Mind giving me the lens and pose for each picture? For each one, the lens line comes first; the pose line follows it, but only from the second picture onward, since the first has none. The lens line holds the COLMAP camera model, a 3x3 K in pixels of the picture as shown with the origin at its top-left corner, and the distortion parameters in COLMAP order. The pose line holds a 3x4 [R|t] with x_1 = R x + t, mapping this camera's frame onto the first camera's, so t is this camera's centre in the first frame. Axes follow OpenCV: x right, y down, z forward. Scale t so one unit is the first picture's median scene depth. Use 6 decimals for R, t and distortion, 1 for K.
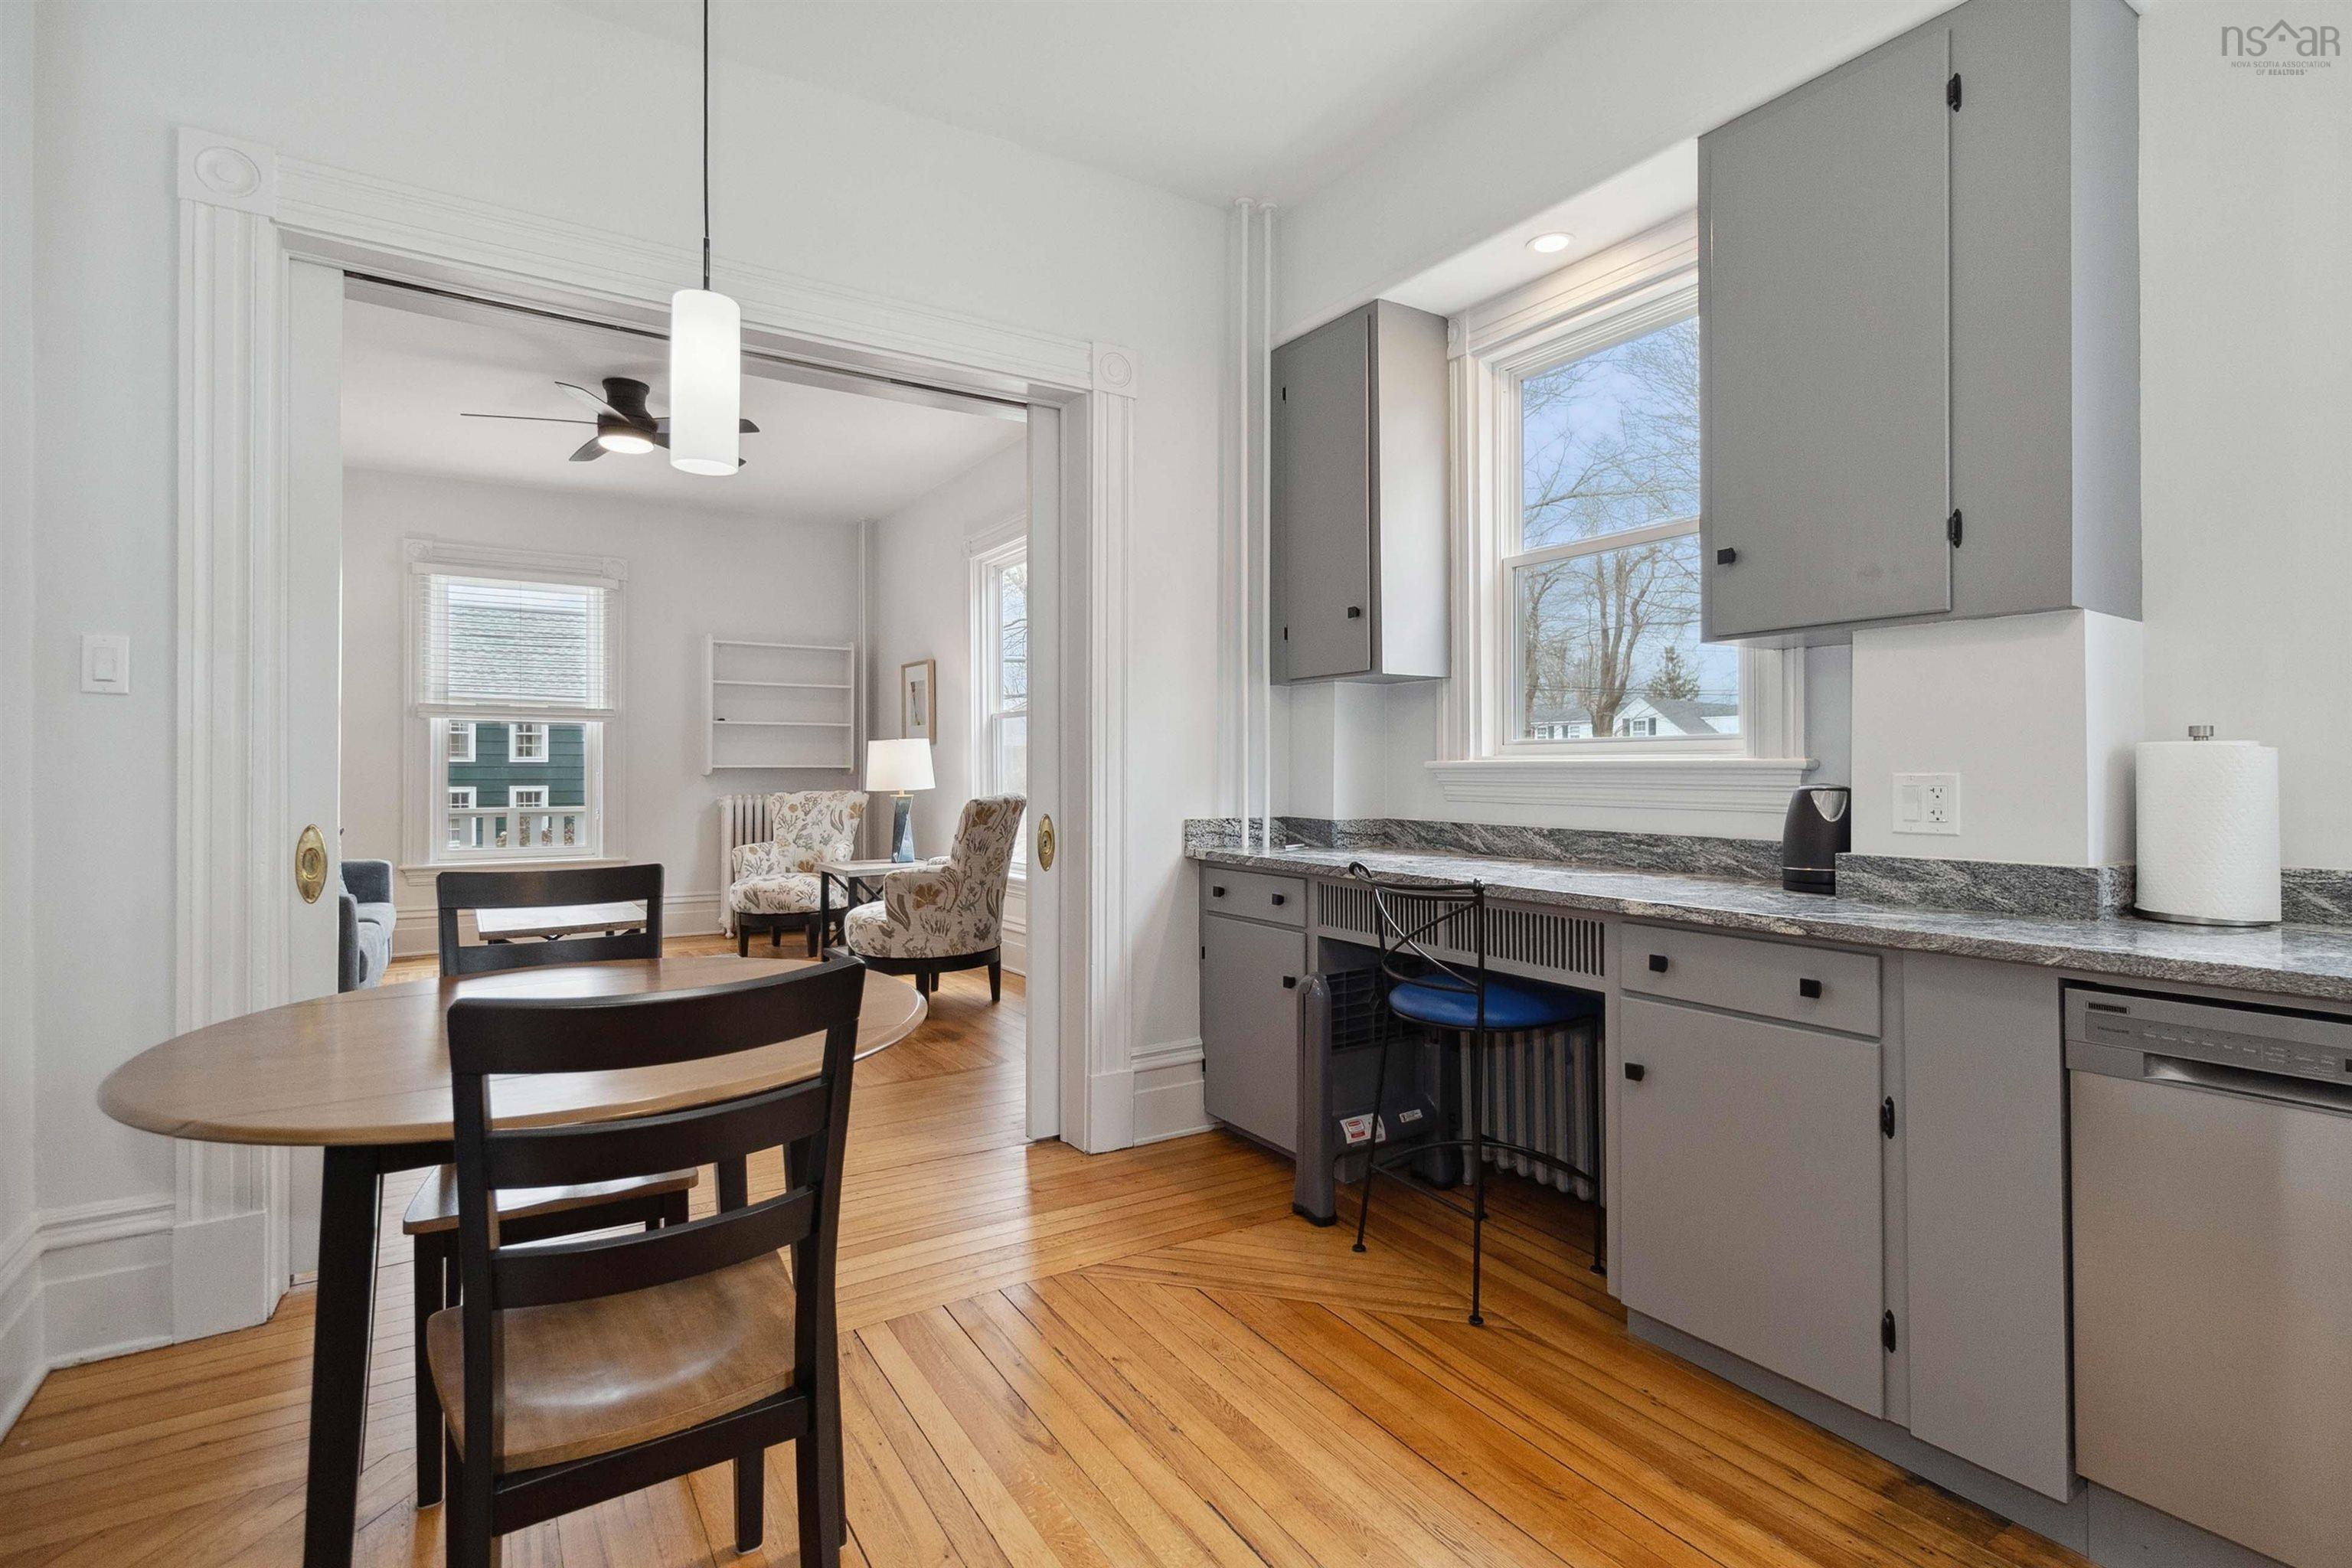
lens RADIAL K [[1103.1, 0, 1184.5], [0, 1103.1, 762.3], [0, 0, 1]] dist [0.003421, 0.000436]
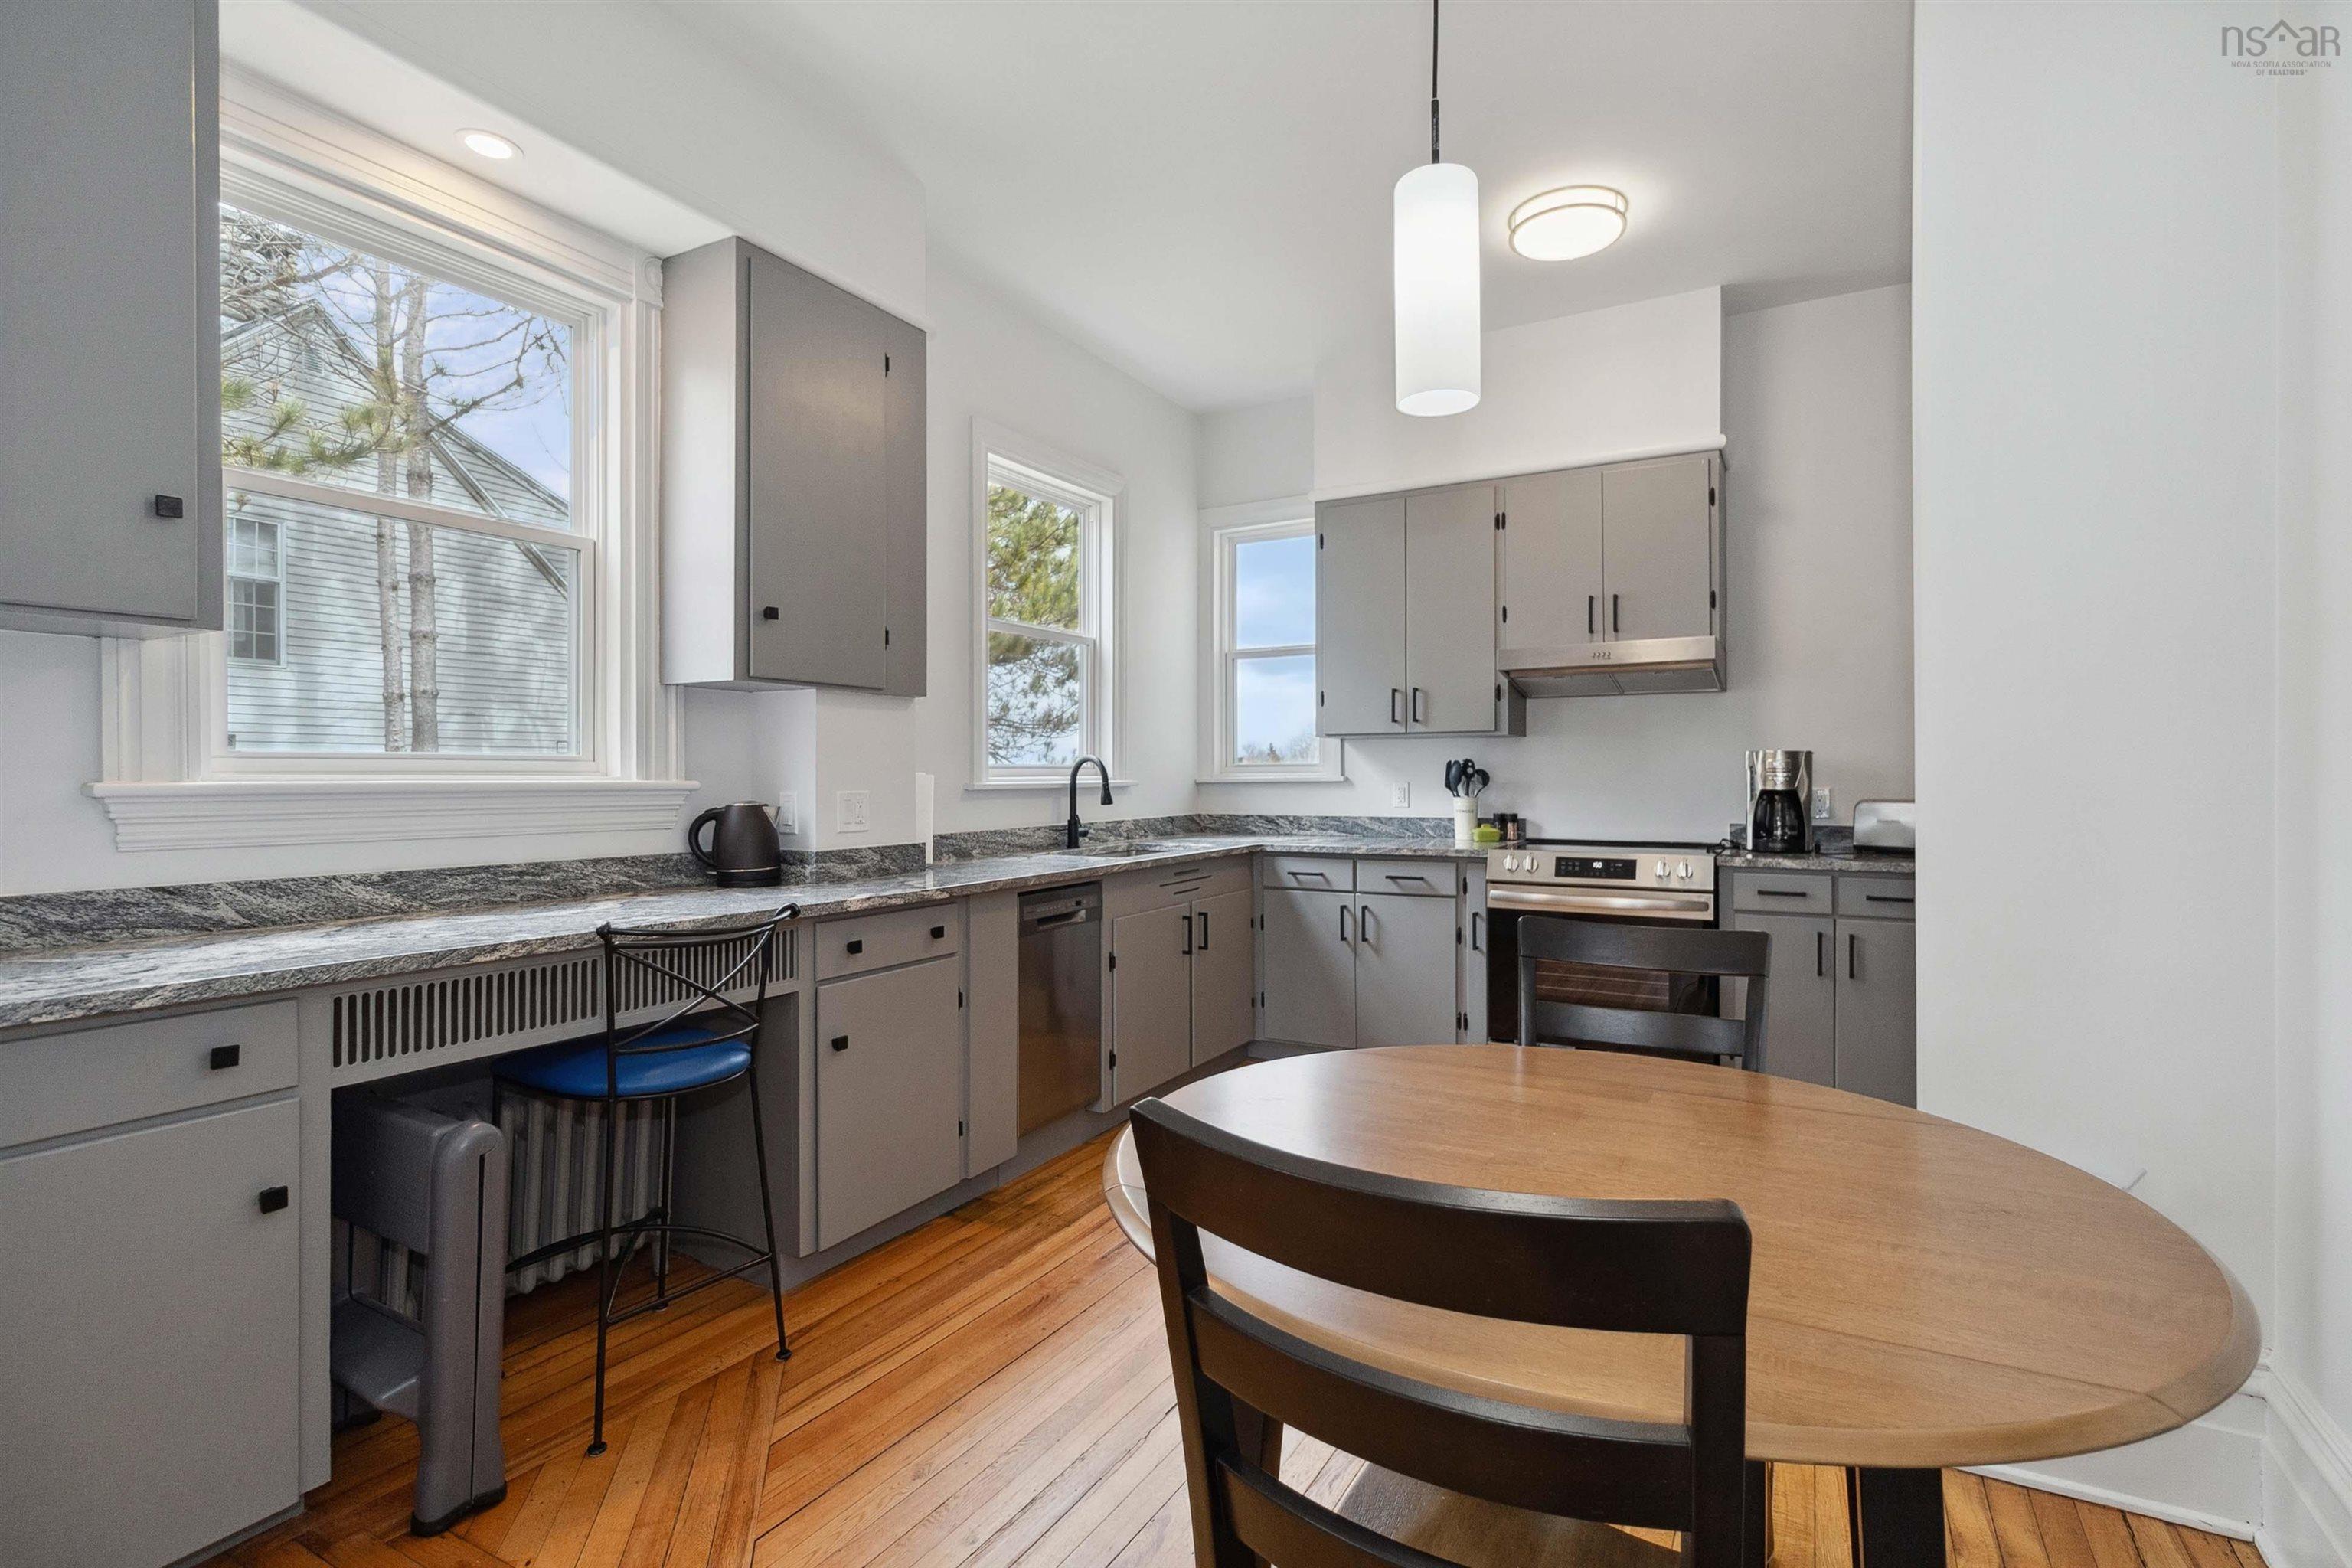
lens RADIAL K [[1103.1, 0, 1181.8], [0, 1103.1, 779.3], [0, 0, 1]] dist [0.003421, 0.000436]
pose [[-0.451865, 0.001406, 0.892085, -0.677440], [-0.000769, 0.999998, -0.001966, -0.003012], [-0.892086, -0.001574, -0.451863, 0.993980]]
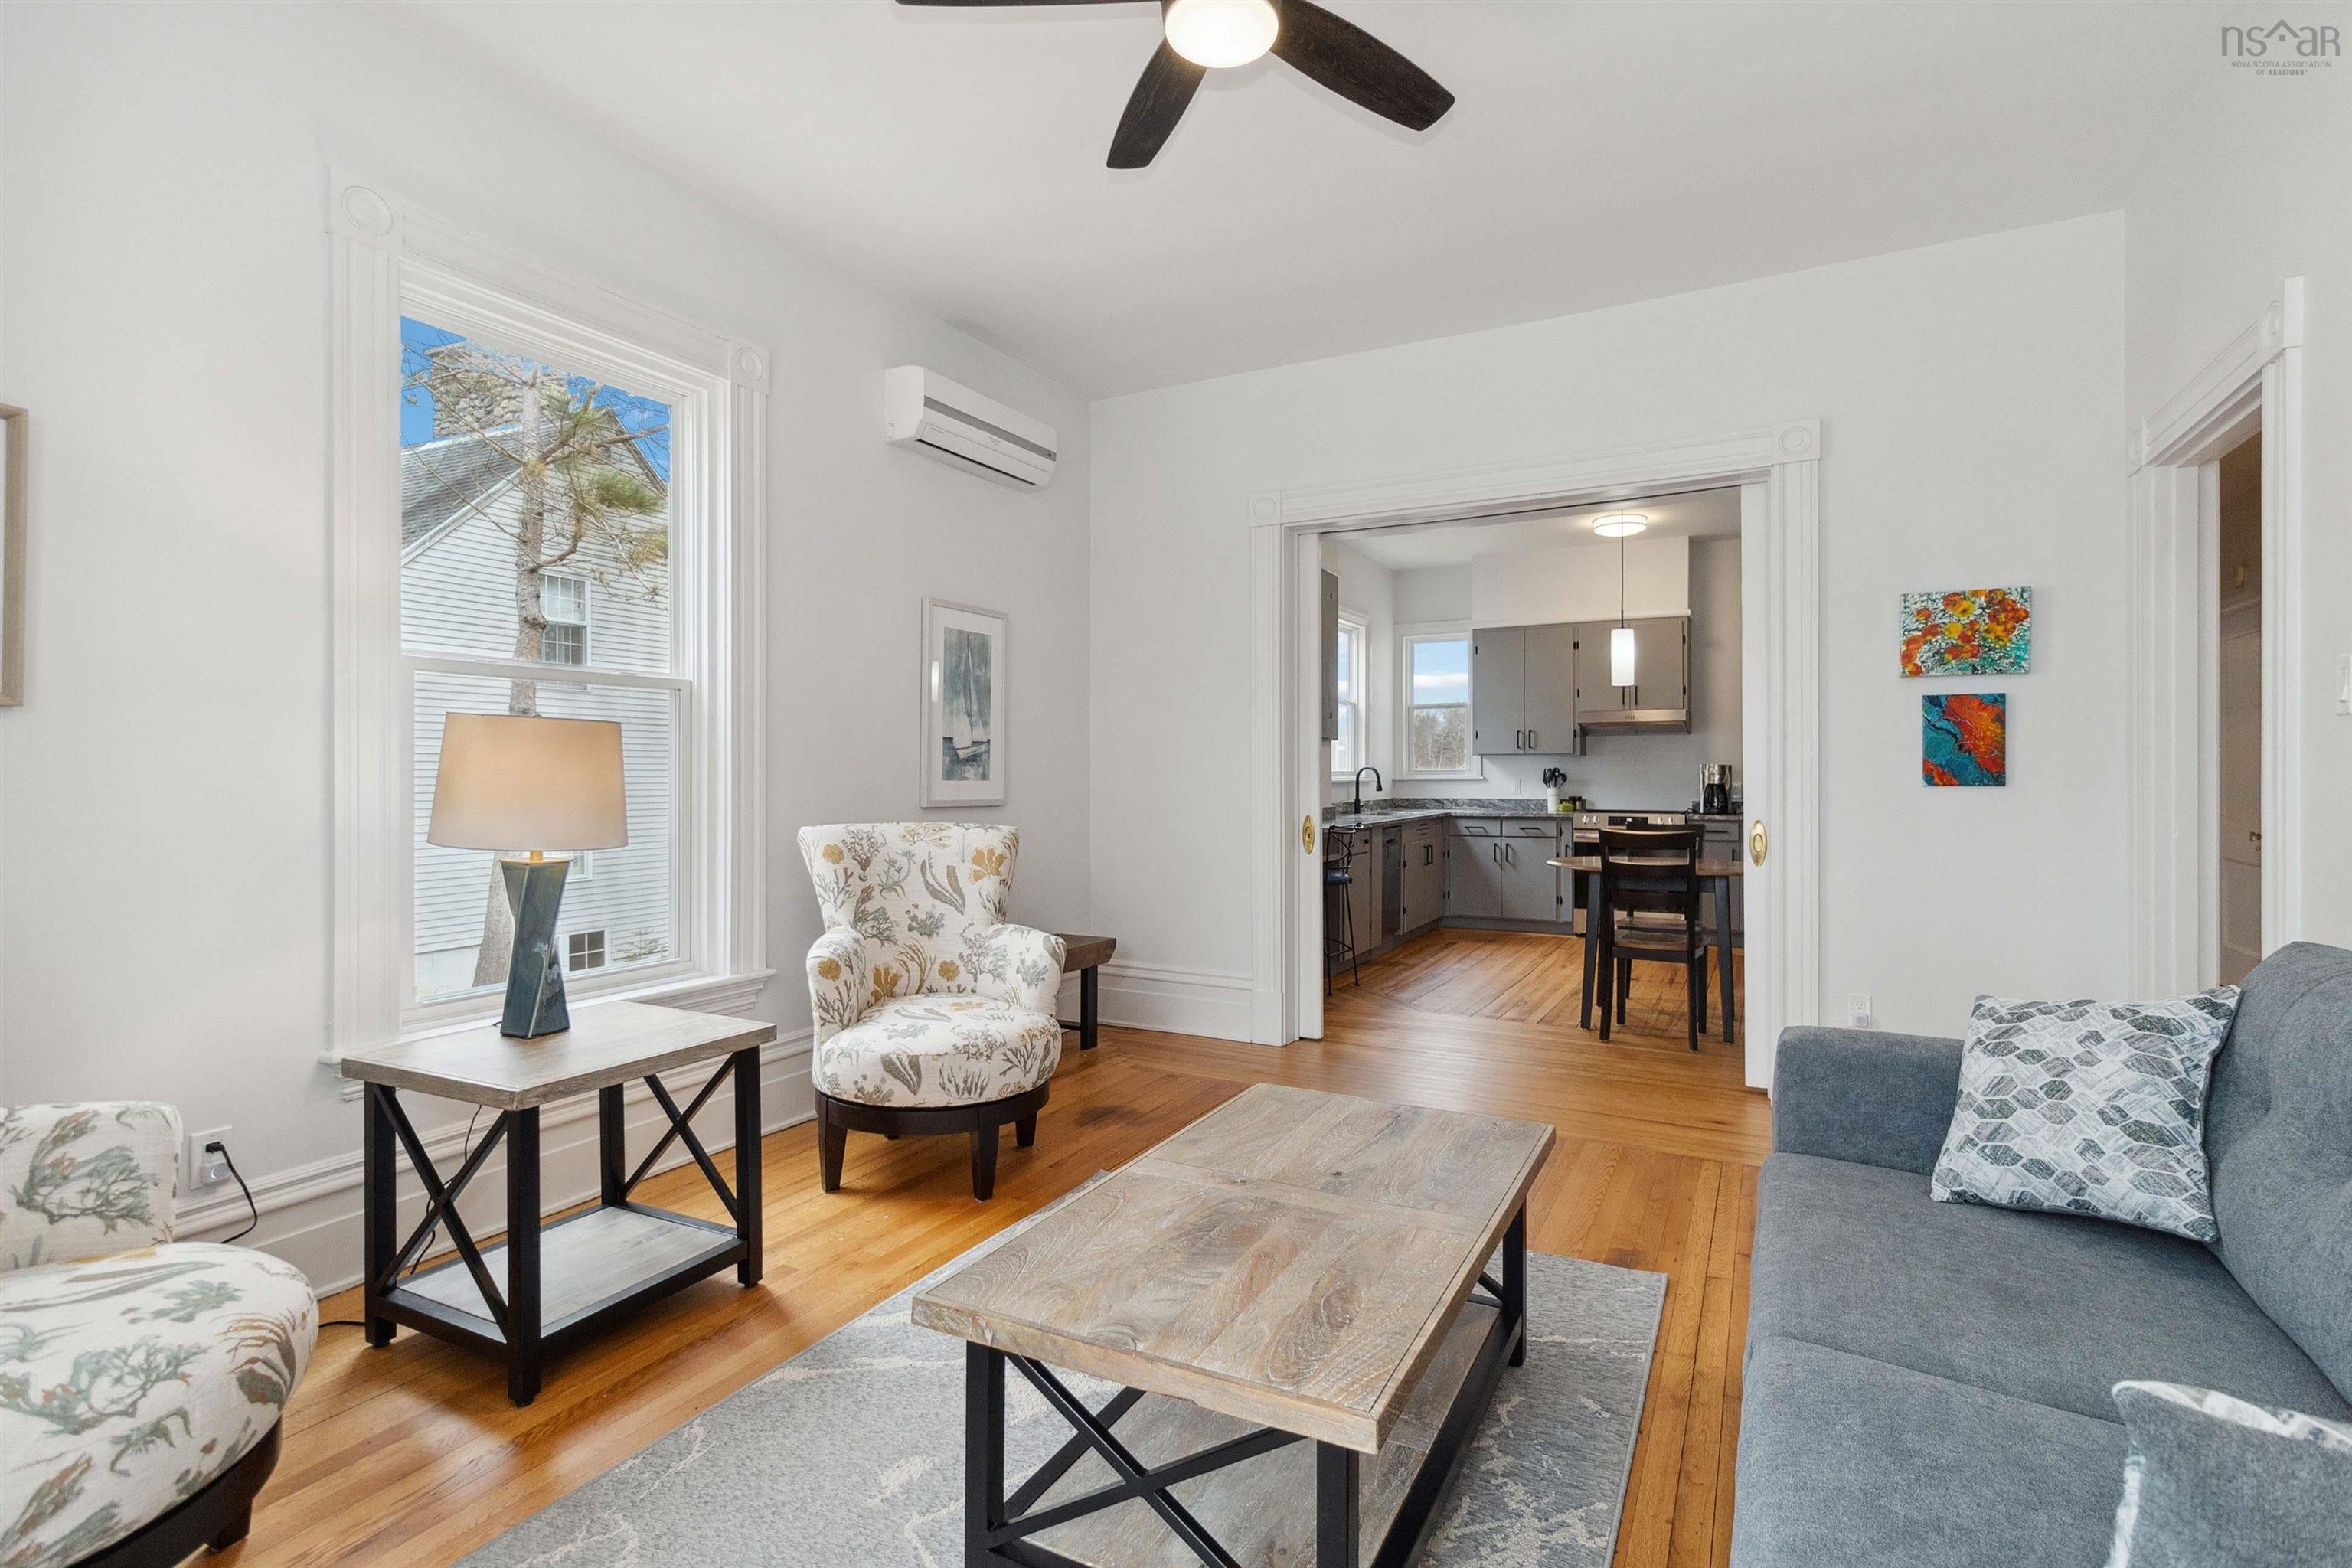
lens RADIAL K [[1103.1, 0, 1183.7], [0, 1103.1, 784.0], [0, 0, 1]] dist [0.003421, 0.000436]
pose [[-0.482283, -0.002491, 0.876012, -1.447556], [-0.002343, 0.999996, 0.001553, 0.005116], [-0.876012, -0.001303, -0.482287, 2.049995]]
